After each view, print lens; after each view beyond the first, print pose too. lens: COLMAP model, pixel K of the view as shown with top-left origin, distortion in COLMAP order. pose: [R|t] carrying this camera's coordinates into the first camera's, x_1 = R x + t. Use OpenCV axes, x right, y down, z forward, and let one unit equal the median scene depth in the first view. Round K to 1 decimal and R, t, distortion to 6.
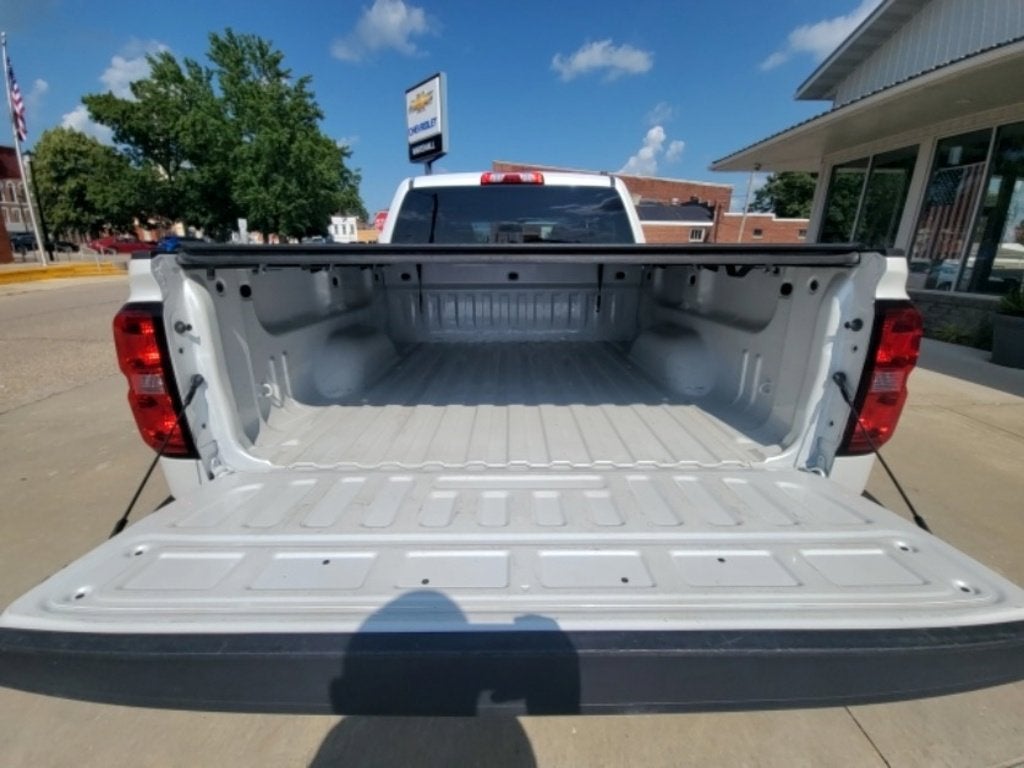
lens RADIAL K [[418.0, 0, 509.5], [0, 418.0, 388.9], [0, 0, 1]] dist [0.009588, -0.008193]
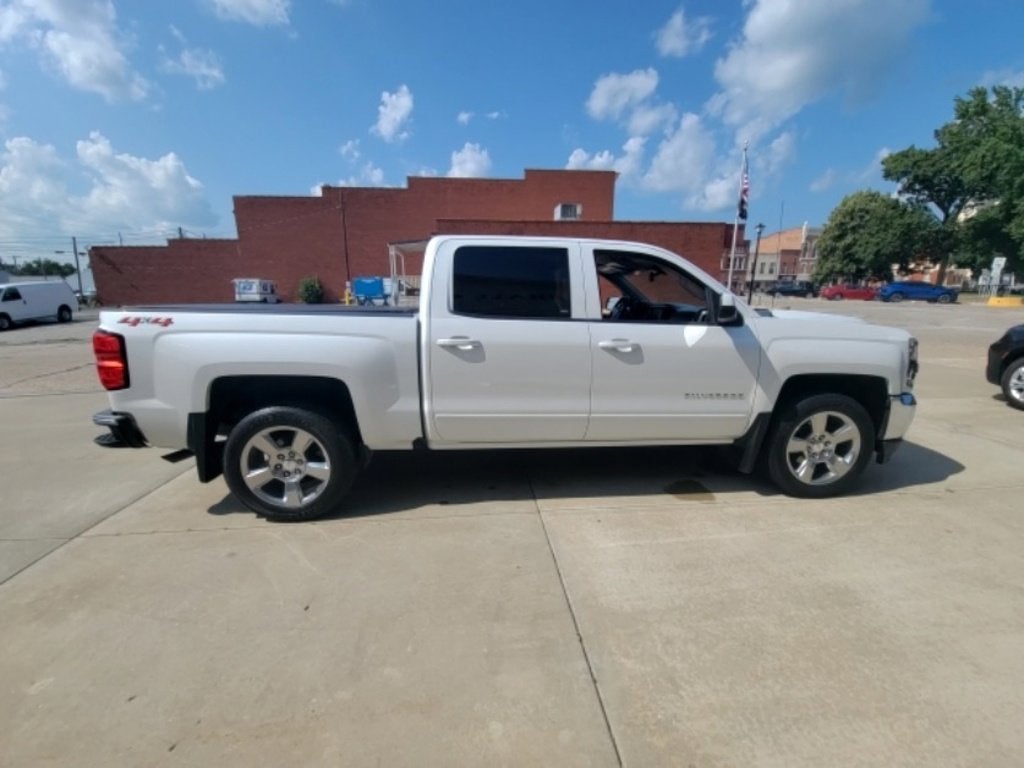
lens RADIAL K [[418.0, 0, 513.1], [0, 418.0, 384.2], [0, 0, 1]] dist [0.009588, -0.008193]
pose [[0.065730, 0.202422, -0.977090, 0.115221], [-0.304388, 0.936603, 0.173558, -0.036333], [0.950277, 0.286007, 0.123177, 0.096897]]
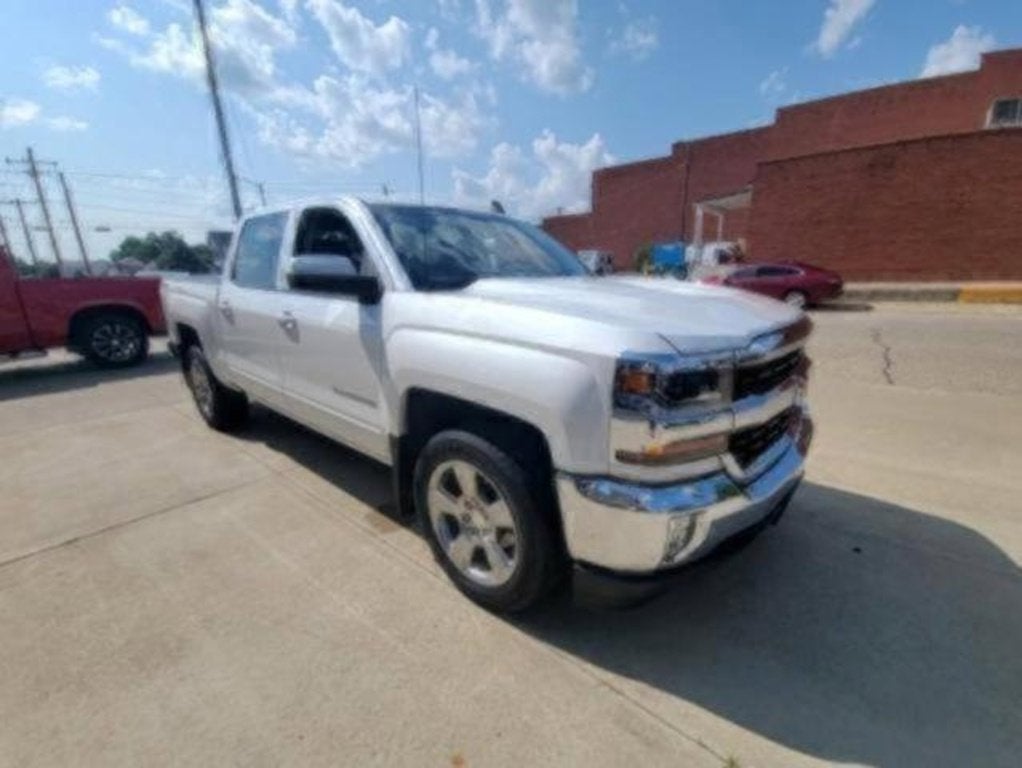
lens RADIAL K [[452.2, 0, 525.6], [0, 452.2, 407.7], [0, 0, 1]] dist [0.003743, -0.003677]
pose [[-0.666302, 0.226738, -0.710374, 0.071152], [-0.213361, 0.854851, 0.472977, -0.065947], [0.714506, 0.466712, -0.521212, 0.193836]]
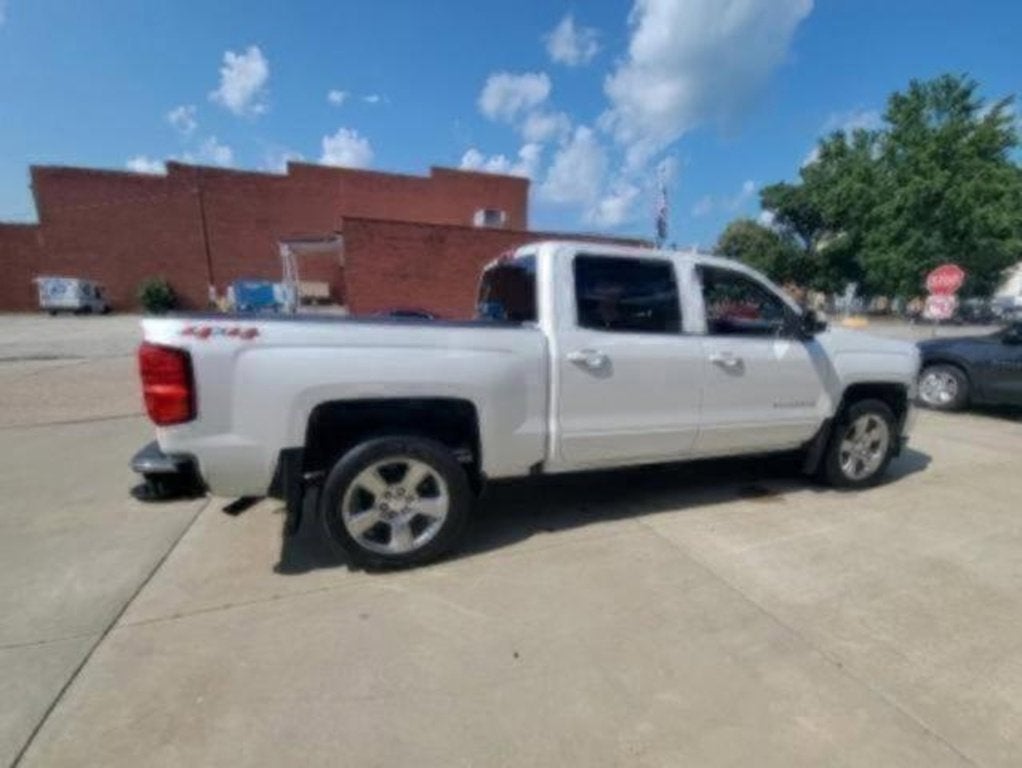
lens RADIAL K [[452.2, 0, 532.1], [0, 452.2, 411.8], [0, 0, 1]] dist [0.003743, -0.003677]
pose [[0.329665, 0.208760, -0.920728, 0.109102], [-0.305680, 0.946314, 0.105113, -0.024194], [0.893242, 0.246796, 0.375781, 0.061227]]
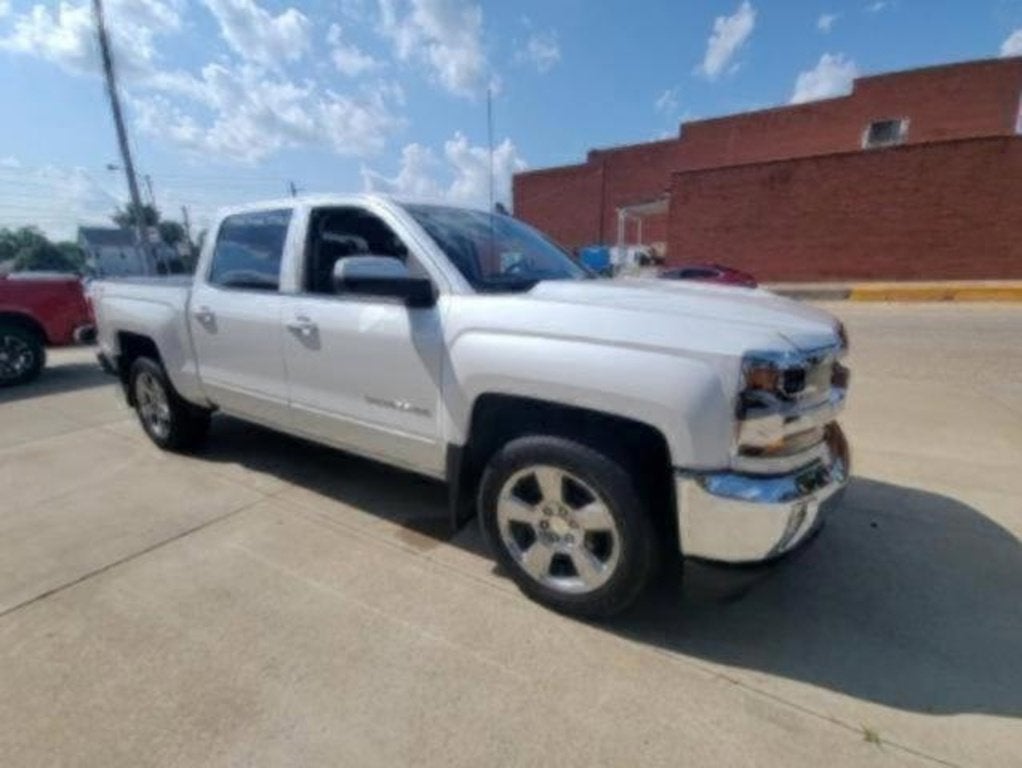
lens RADIAL K [[452.2, 0, 518.4], [0, 452.2, 401.1], [0, 0, 1]] dist [0.003743, -0.003677]
pose [[-0.537612, 0.240432, -0.808187, 0.081161], [-0.244799, 0.872695, 0.422465, -0.061742], [0.806875, 0.424965, -0.410313, 0.179762]]
